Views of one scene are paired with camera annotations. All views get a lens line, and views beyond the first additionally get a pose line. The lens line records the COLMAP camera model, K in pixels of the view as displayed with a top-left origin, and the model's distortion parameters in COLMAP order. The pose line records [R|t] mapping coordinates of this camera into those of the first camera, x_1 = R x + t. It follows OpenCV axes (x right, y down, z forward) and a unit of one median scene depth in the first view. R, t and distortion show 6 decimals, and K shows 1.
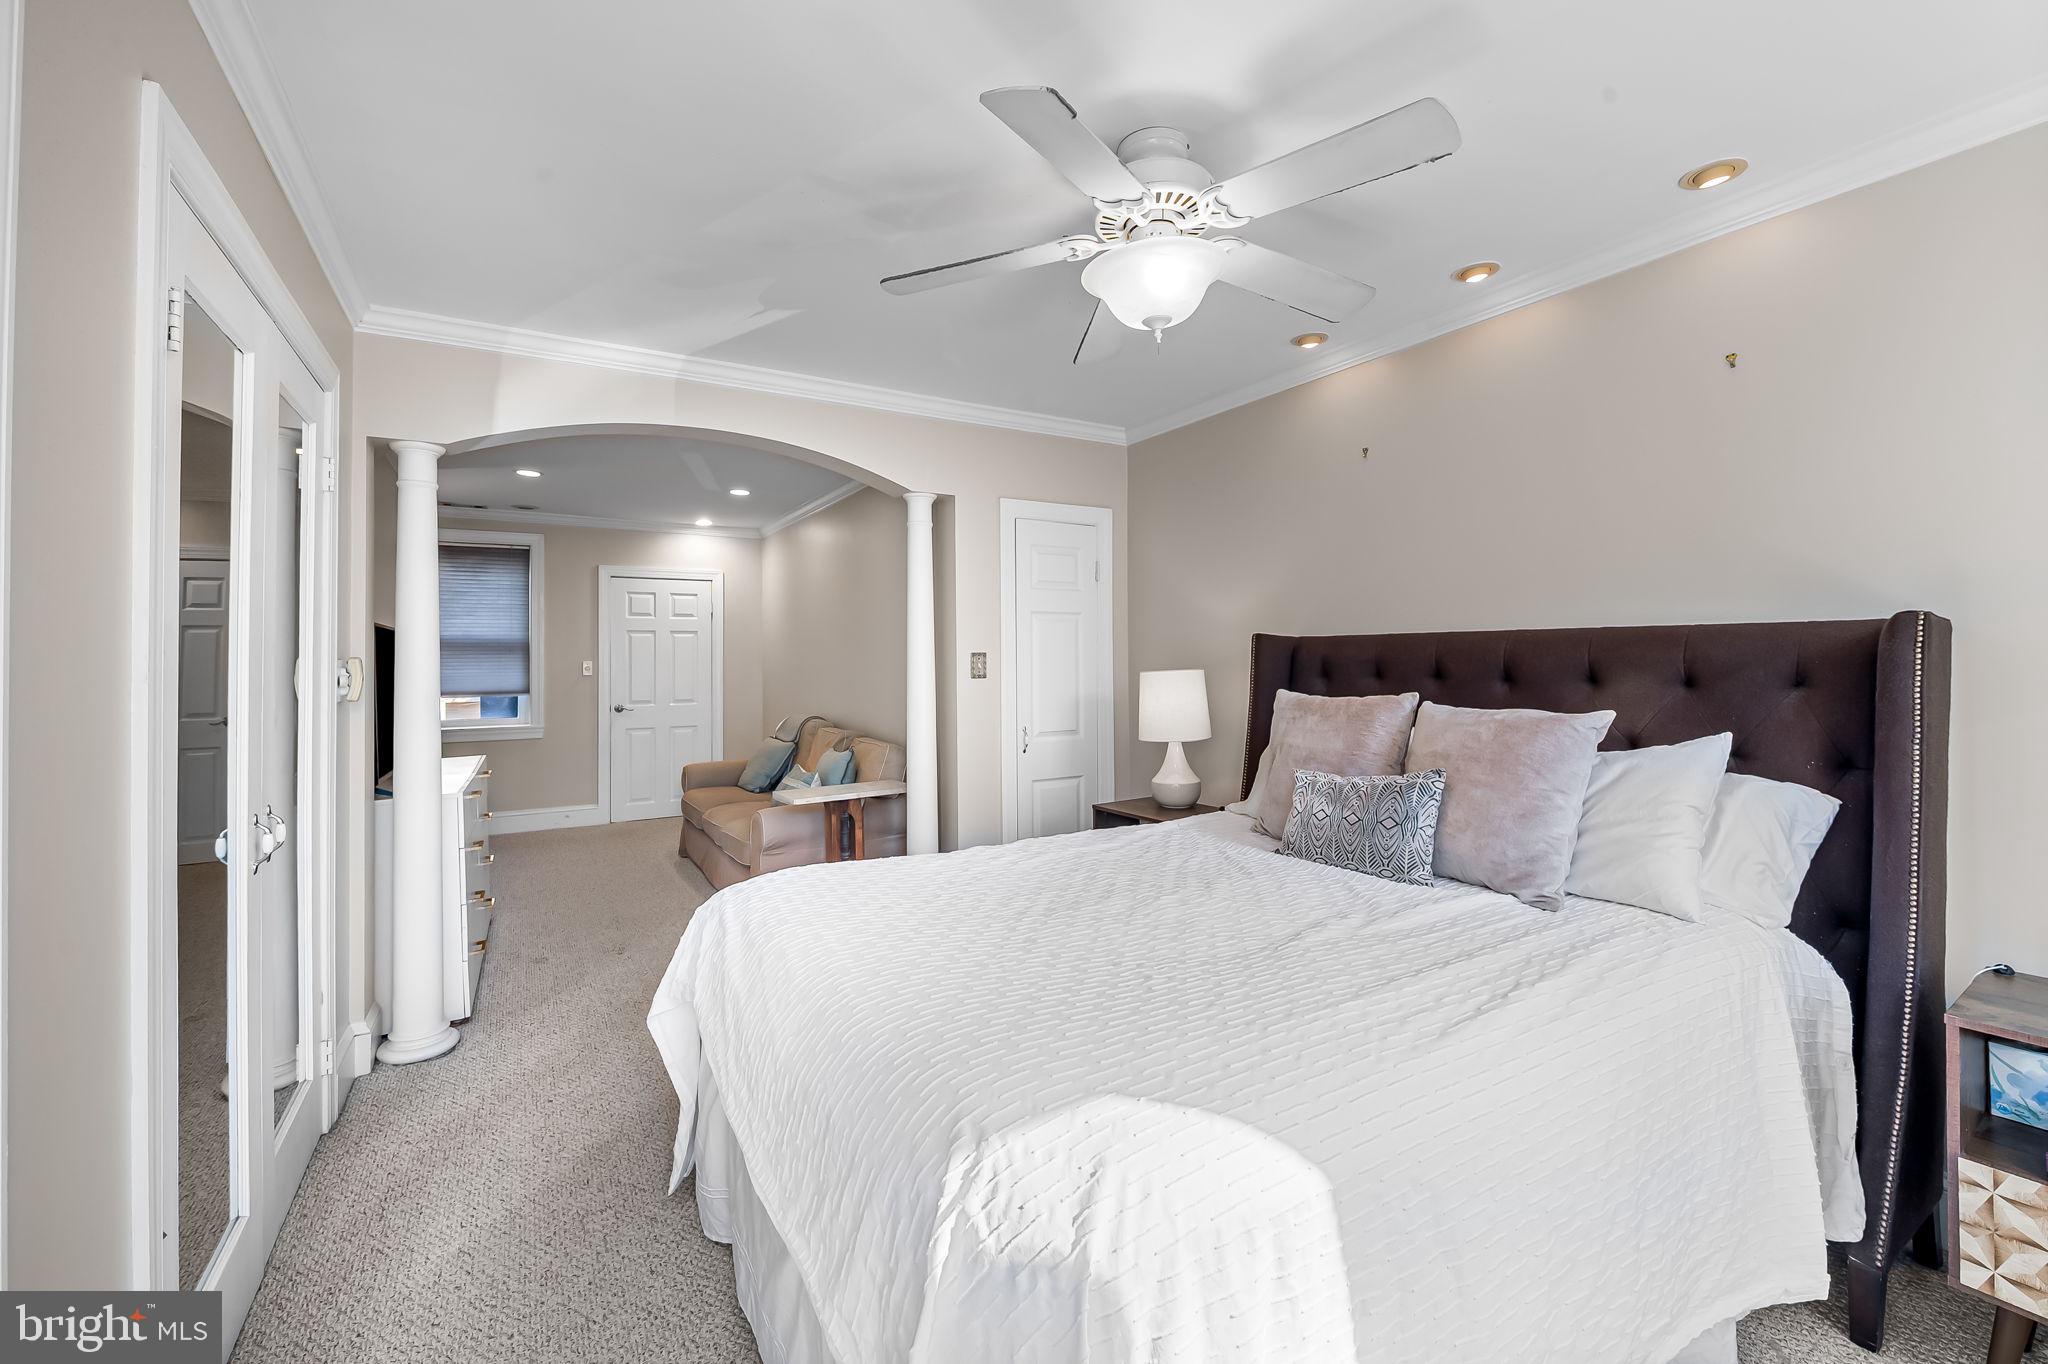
lens RADIAL K [[830.4, 0, 1018.8], [0, 830.4, 659.7], [0, 0, 1]] dist [-0.006833, -0.000760]
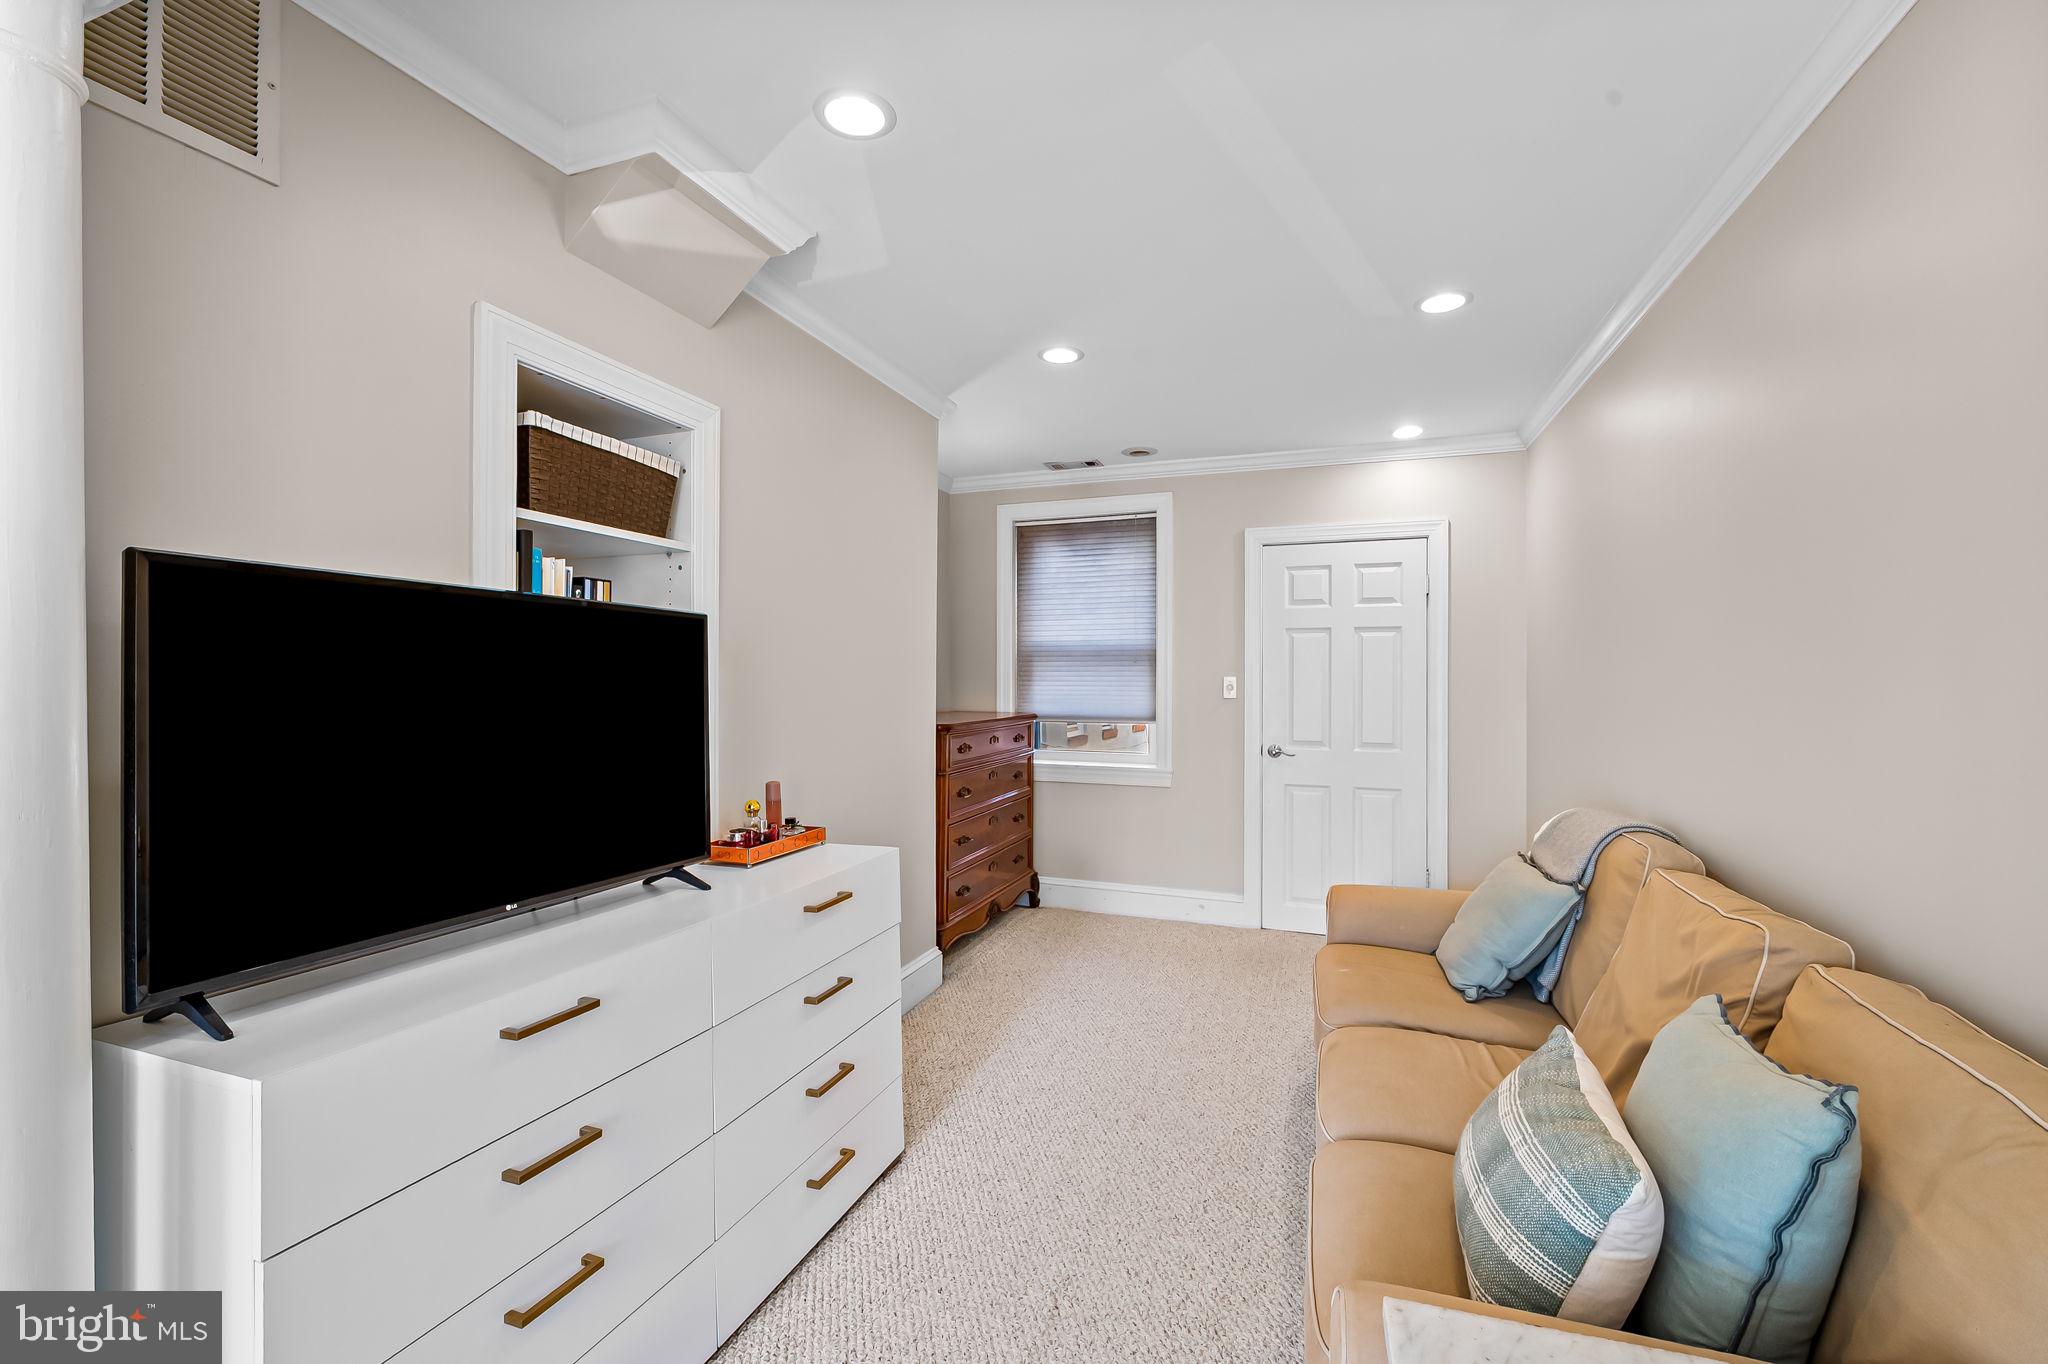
lens RADIAL K [[830.4, 0, 1015.7], [0, 830.4, 665.9], [0, 0, 1]] dist [-0.006833, -0.000760]
pose [[0.619255, 0.004351, -0.785178, -0.106098], [-0.009323, 0.999955, -0.001812, -0.003849], [0.785134, 0.008442, 0.619268, 0.455172]]
